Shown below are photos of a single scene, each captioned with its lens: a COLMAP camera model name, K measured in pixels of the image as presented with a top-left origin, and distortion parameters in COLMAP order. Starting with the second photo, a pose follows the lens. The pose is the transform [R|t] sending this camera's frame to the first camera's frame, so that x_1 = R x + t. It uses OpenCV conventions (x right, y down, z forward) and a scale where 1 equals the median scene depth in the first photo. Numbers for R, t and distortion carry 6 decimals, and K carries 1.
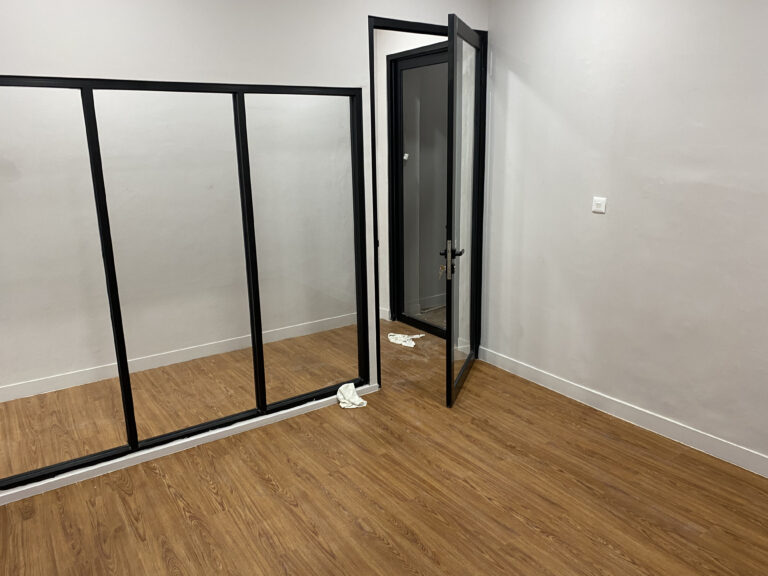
lens RADIAL K [[586.5, 0, 380.7], [0, 586.5, 285.3], [0, 0, 1]] dist [0.032877, -0.029022]
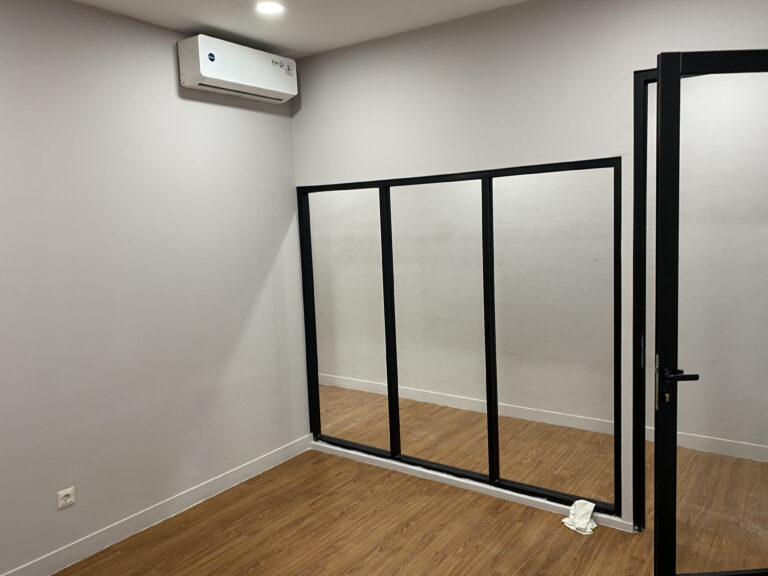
lens RADIAL K [[586.5, 0, 383.3], [0, 586.5, 285.4], [0, 0, 1]] dist [0.032877, -0.029022]
pose [[0.345468, 0.108644, -0.932120, 0.724064], [-0.194566, 0.979985, 0.042111, -0.137676], [0.918039, 0.166811, 0.359692, 0.459267]]
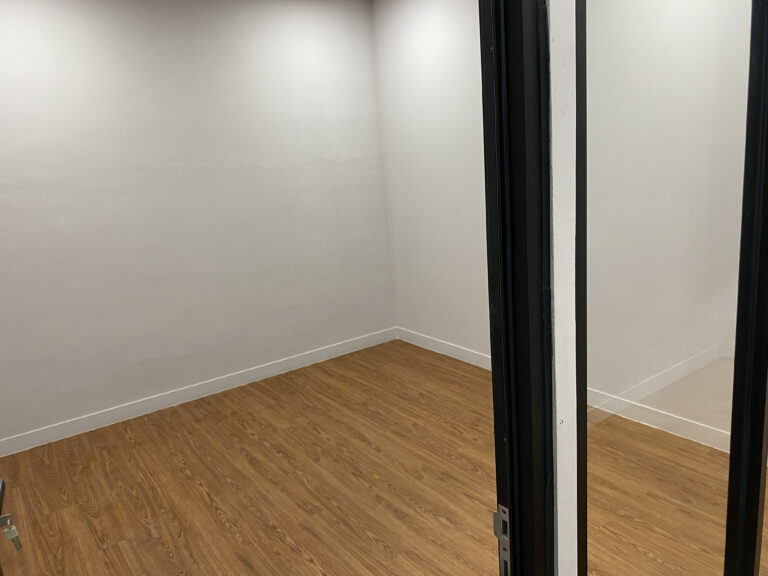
lens RADIAL K [[586.5, 0, 383.6], [0, 586.5, 287.5], [0, 0, 1]] dist [0.032877, -0.029022]
pose [[-0.995014, 0.098136, -0.017794, 0.047565], [0.079676, 0.889450, 0.450034, -0.339125], [0.059991, 0.446372, -0.892834, 1.416932]]
